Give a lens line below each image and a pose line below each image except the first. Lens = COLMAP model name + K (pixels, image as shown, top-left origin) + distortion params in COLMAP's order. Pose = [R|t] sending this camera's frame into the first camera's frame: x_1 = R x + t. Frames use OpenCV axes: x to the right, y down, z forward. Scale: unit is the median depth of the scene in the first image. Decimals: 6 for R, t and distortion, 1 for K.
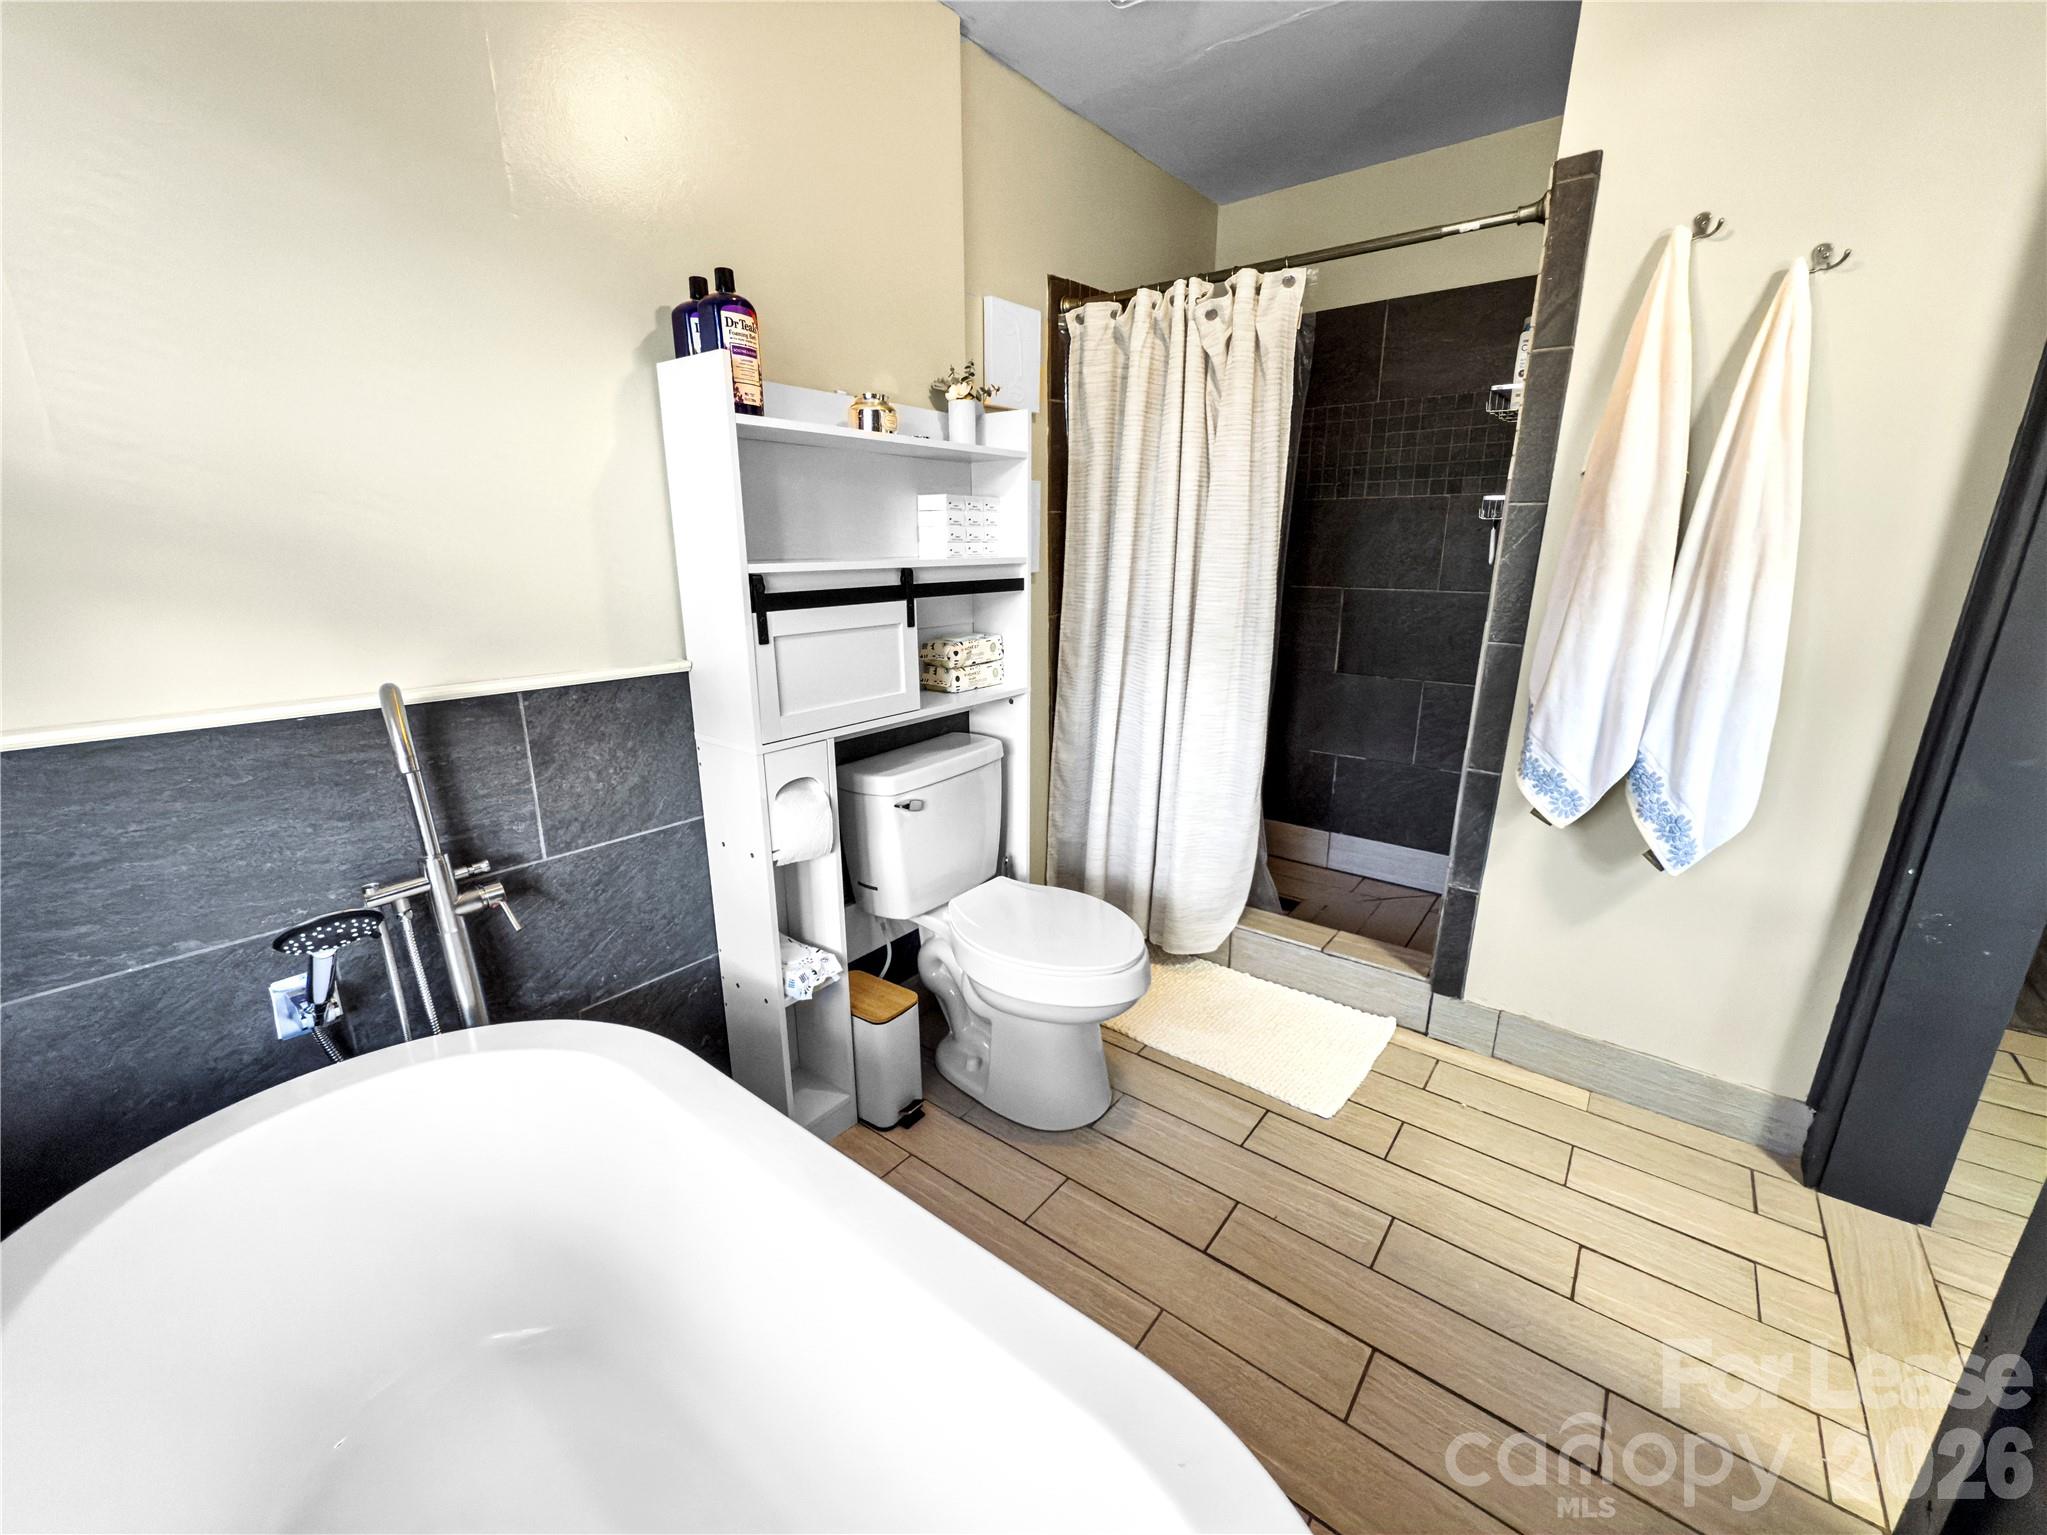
lens RADIAL K [[832.7, 0, 1019.9], [0, 832.7, 768.6], [0, 0, 1]] dist [-0.002043, 0.000967]
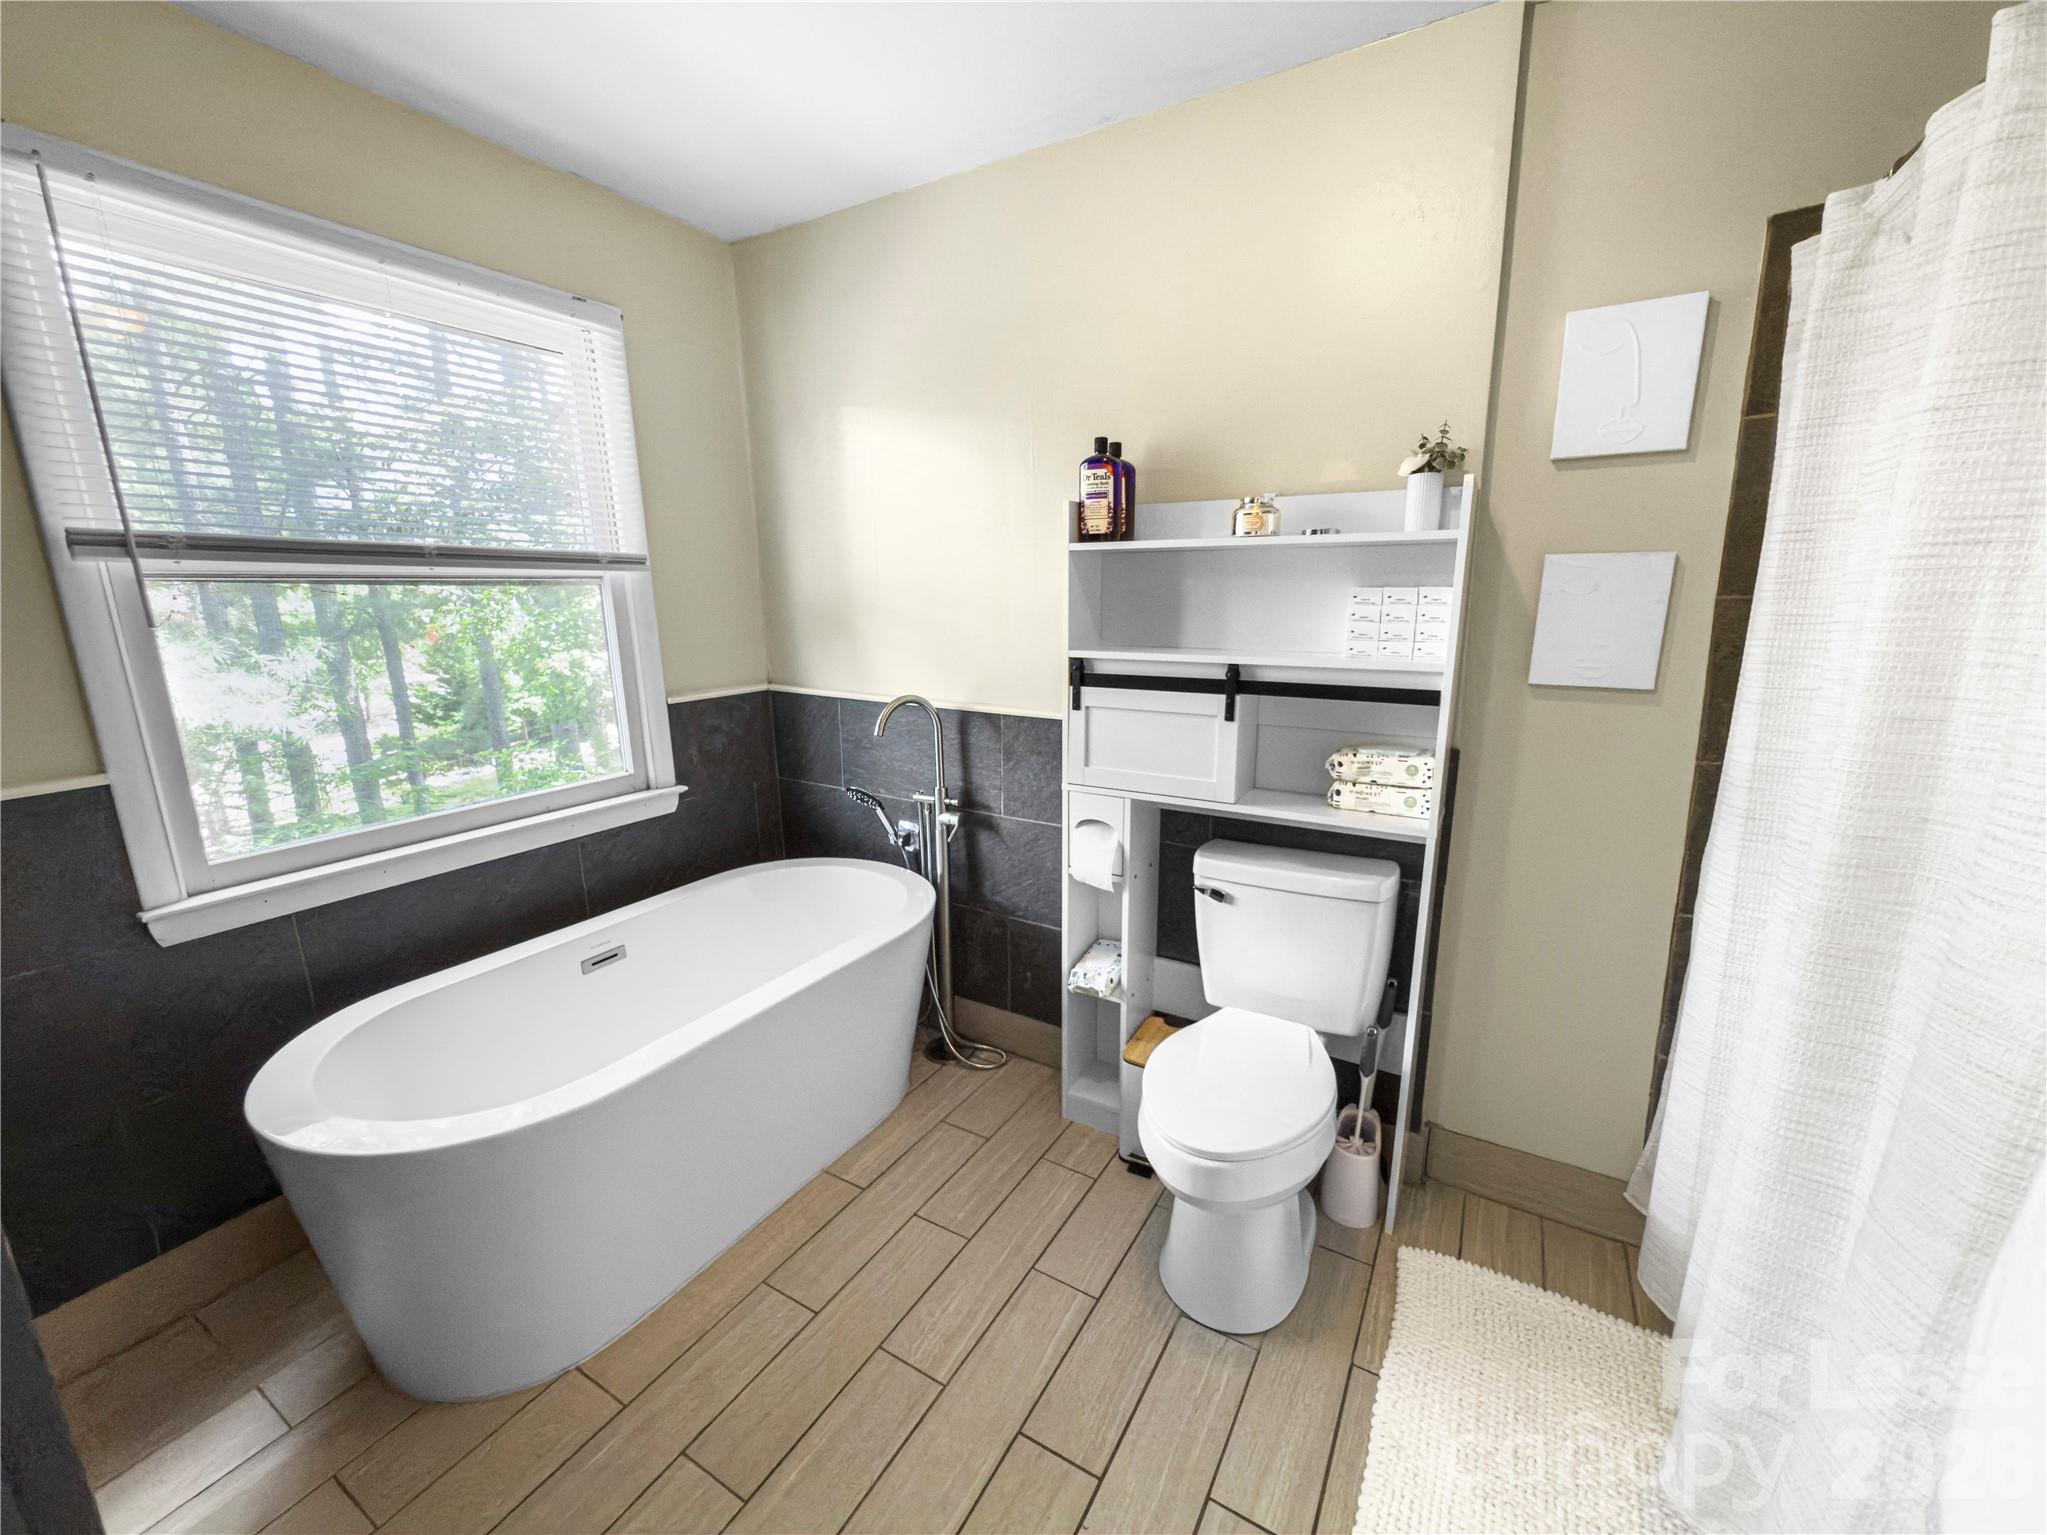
lens RADIAL K [[832.7, 0, 1030.0], [0, 832.7, 765.4], [0, 0, 1]] dist [-0.002043, 0.000967]
pose [[0.123118, 0.204787, -0.971033, 0.974091], [-0.259378, 0.951105, 0.167698, -0.264164], [0.957896, 0.231218, 0.170215, 0.712155]]
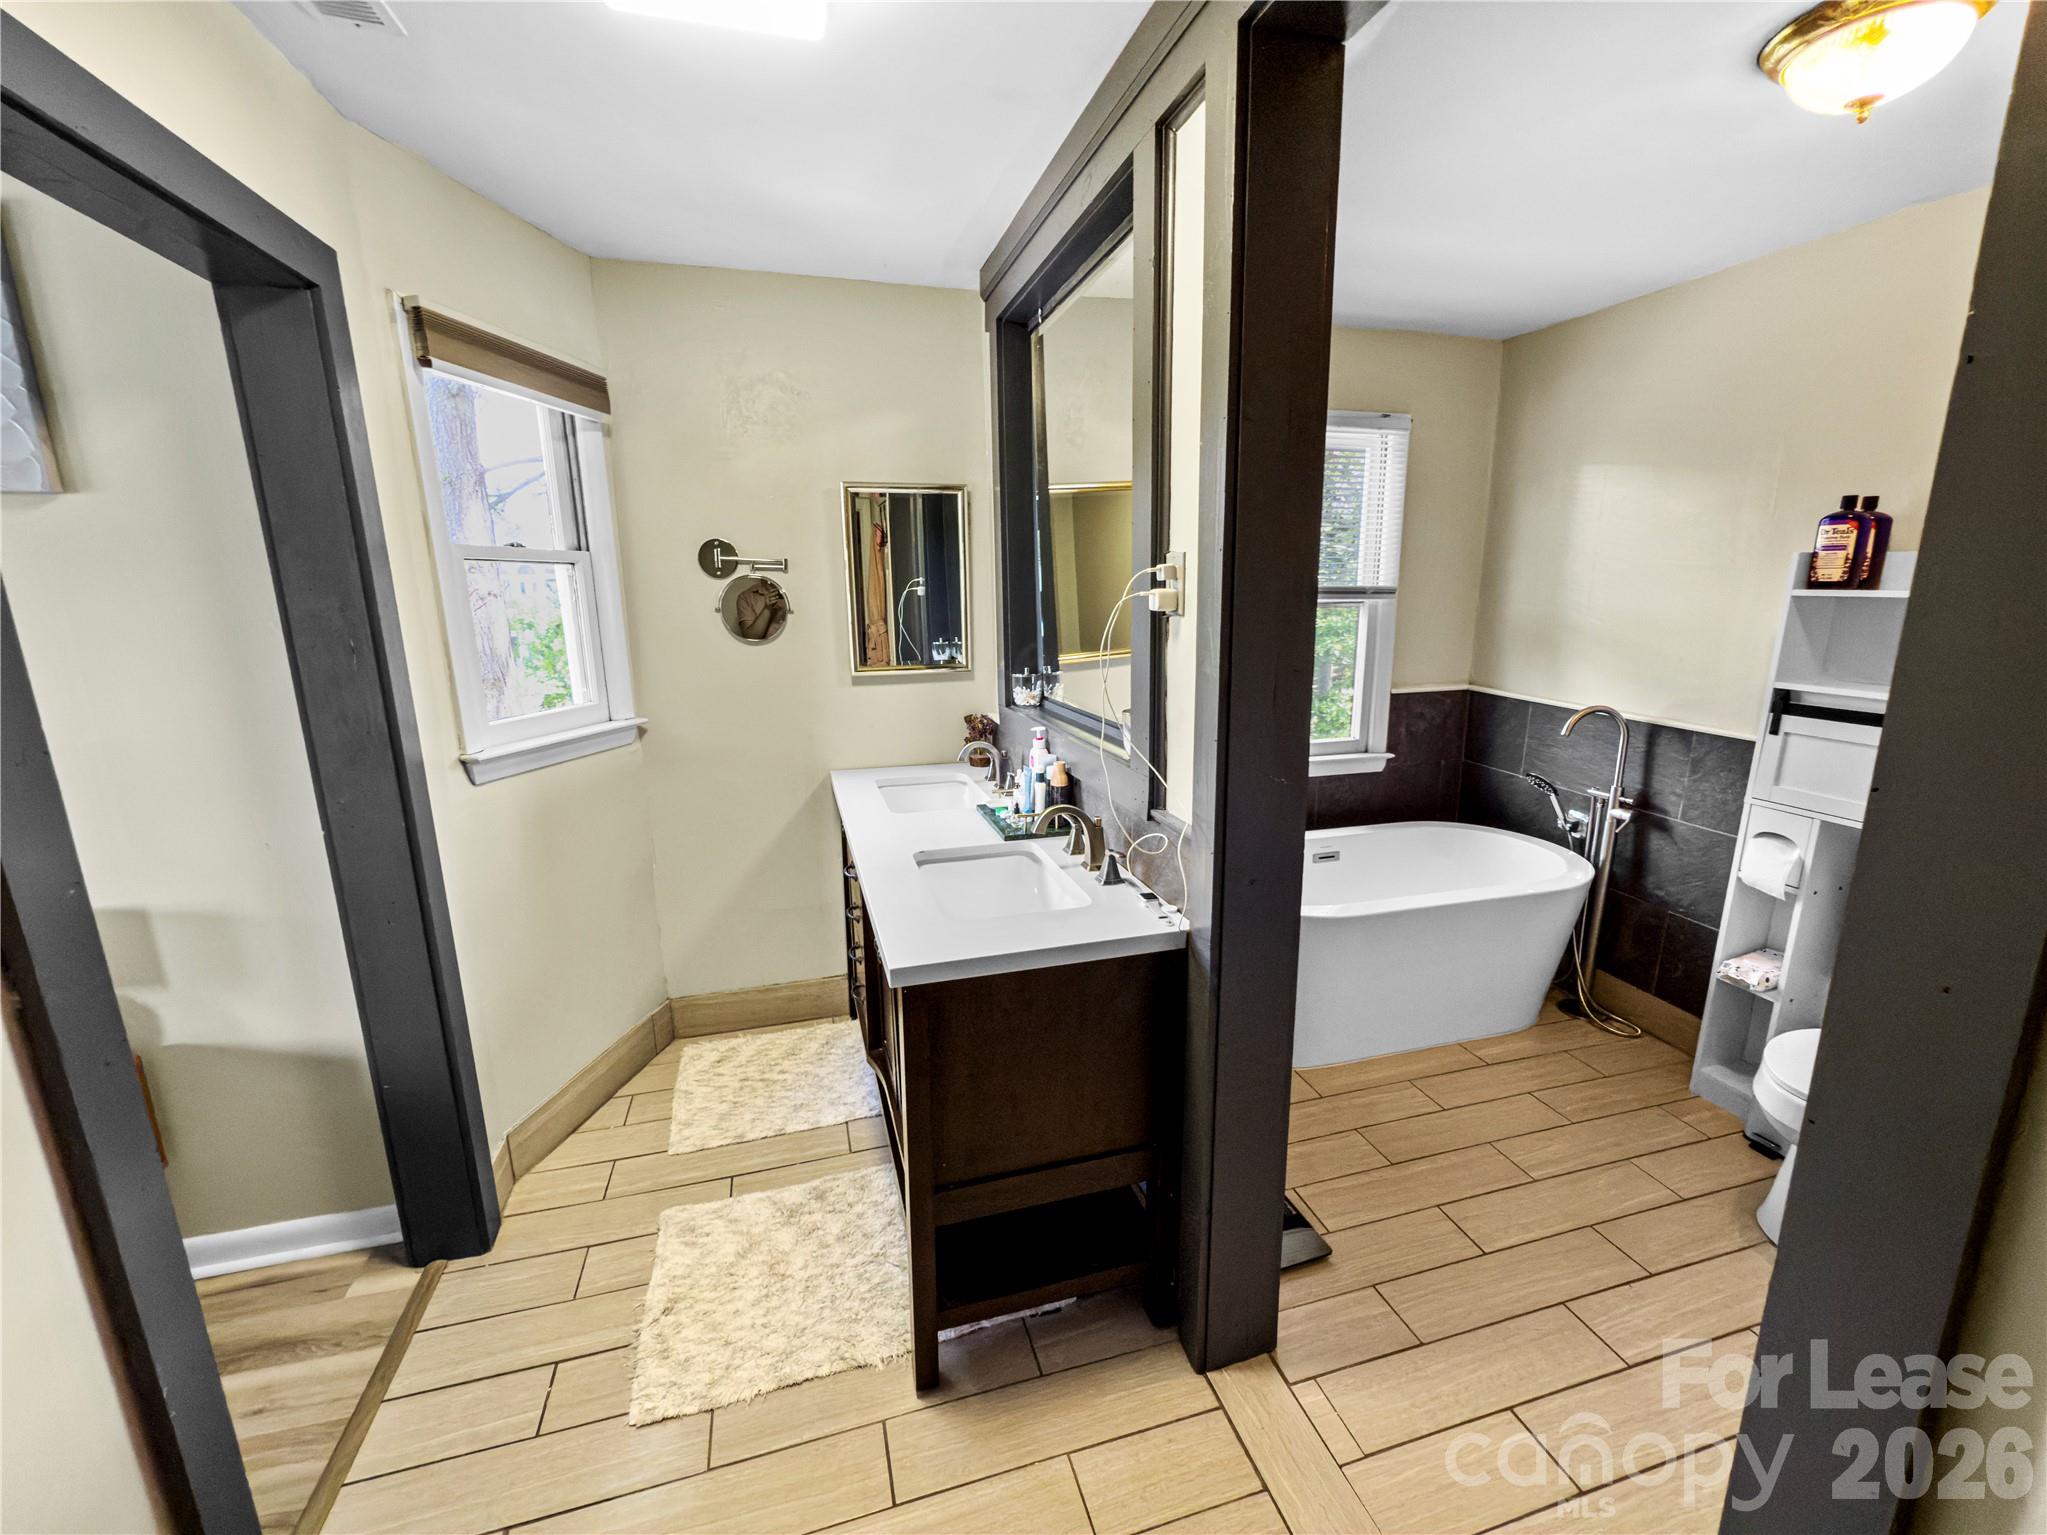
lens RADIAL K [[832.7, 0, 1014.0], [0, 832.7, 768.1], [0, 0, 1]] dist [-0.002043, 0.000967]
pose [[-0.599580, 0.179692, -0.779881, 1.675289], [-0.209685, 0.905155, 0.369764, -0.357022], [0.772357, 0.385233, -0.505034, 0.710312]]
